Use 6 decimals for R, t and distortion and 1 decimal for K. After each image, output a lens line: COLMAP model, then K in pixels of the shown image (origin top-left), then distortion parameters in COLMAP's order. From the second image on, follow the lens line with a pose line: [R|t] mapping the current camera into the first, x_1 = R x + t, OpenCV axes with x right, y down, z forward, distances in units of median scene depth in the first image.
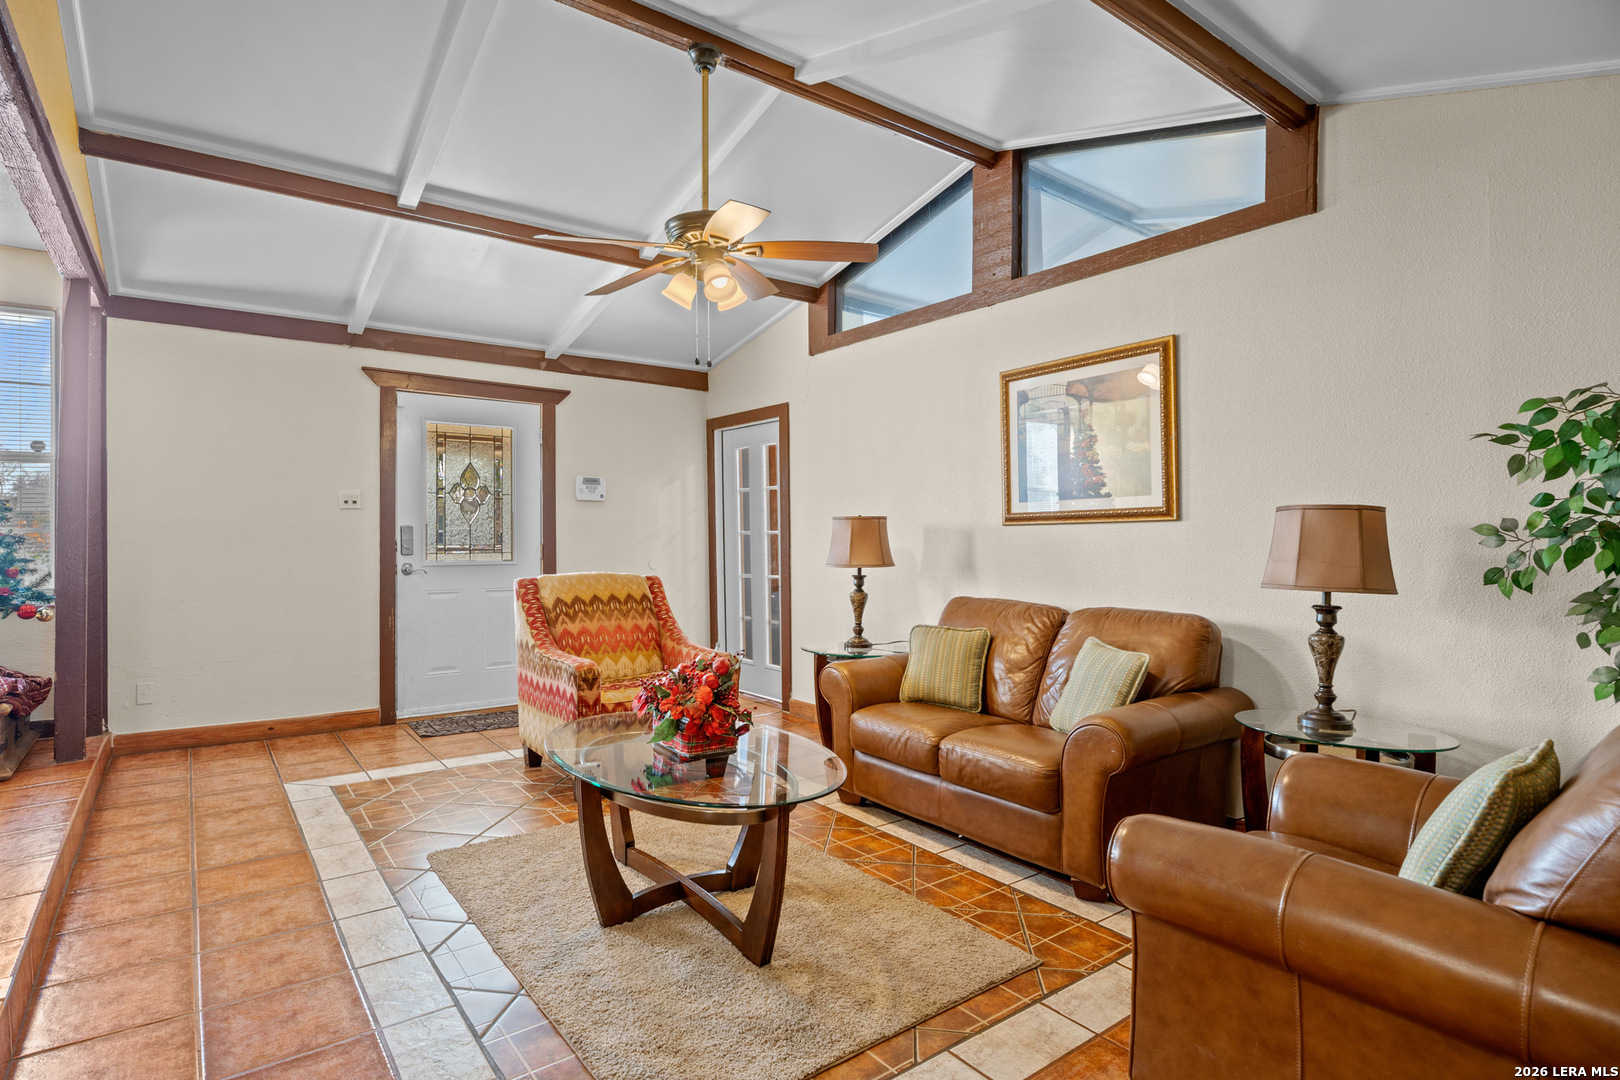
lens RADIAL K [[840.8, 0, 808.0], [0, 840.8, 544.5], [0, 0, 1]] dist [-0.005772, -0.001205]
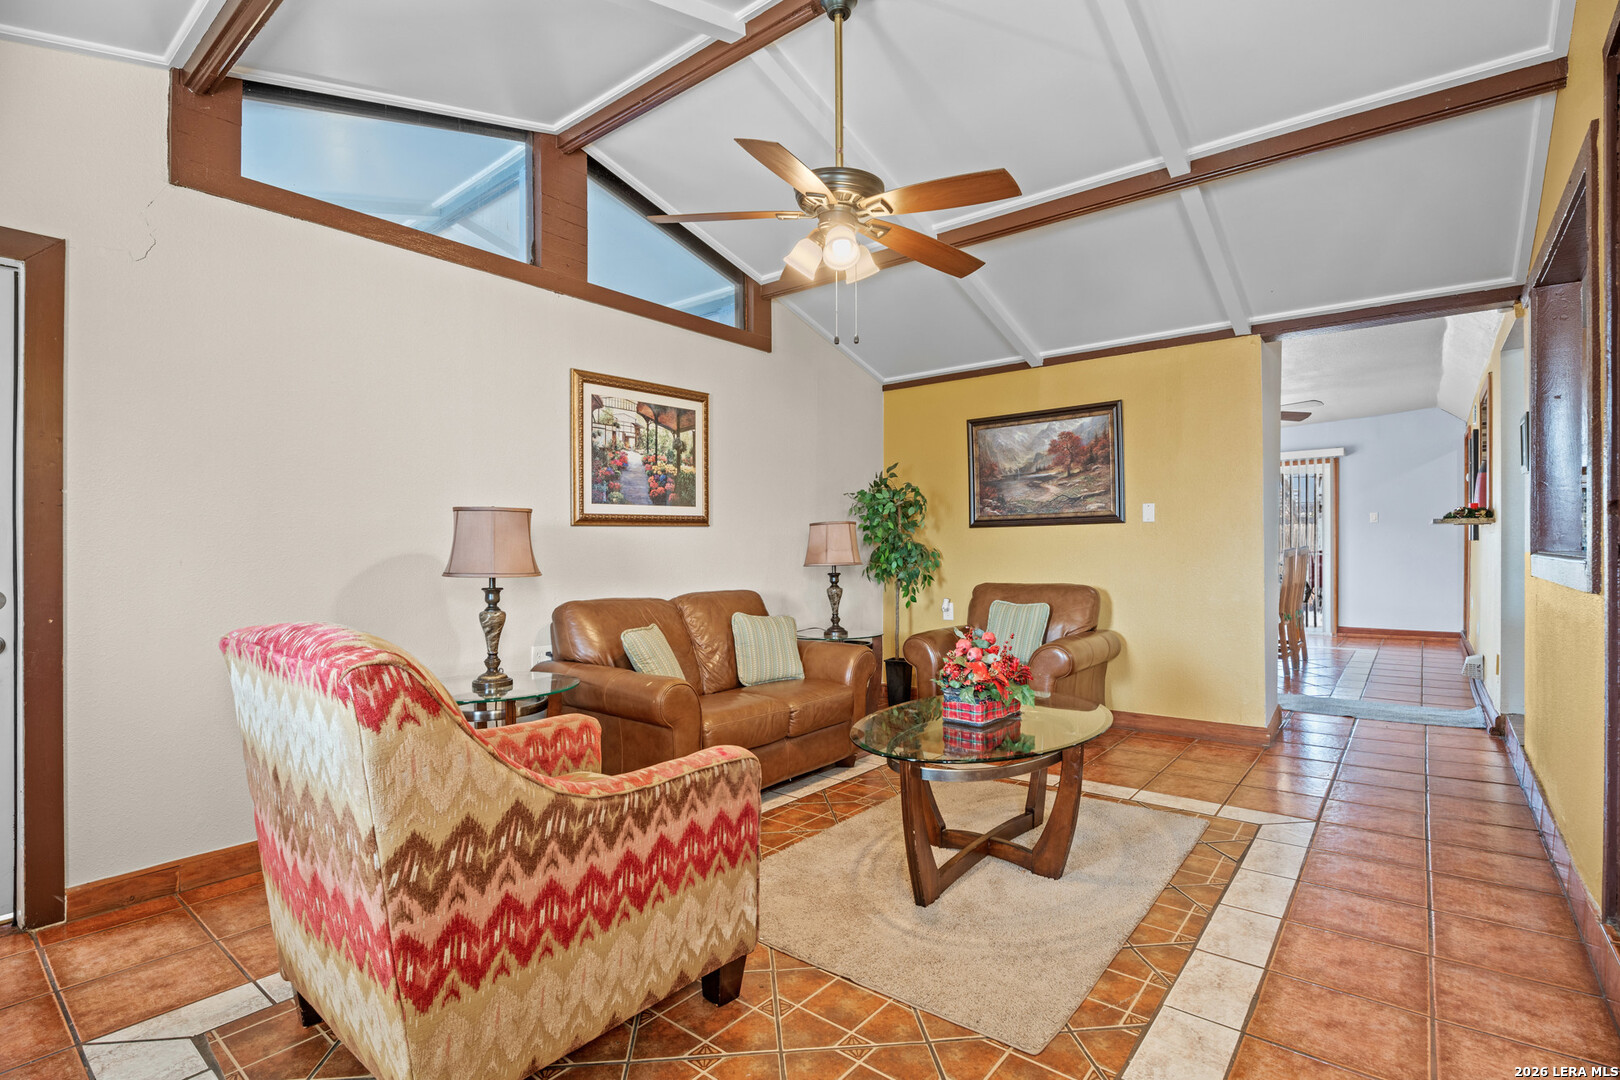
lens RADIAL K [[780.4, 0, 804.2], [0, 780.4, 534.4], [0, 0, 1]] dist [0.016678, 0.001135]
pose [[-0.260072, -0.005561, 0.965573, -0.794223], [-0.005272, 0.999977, 0.004339, -0.018695], [-0.965575, -0.003962, -0.260095, 1.079317]]
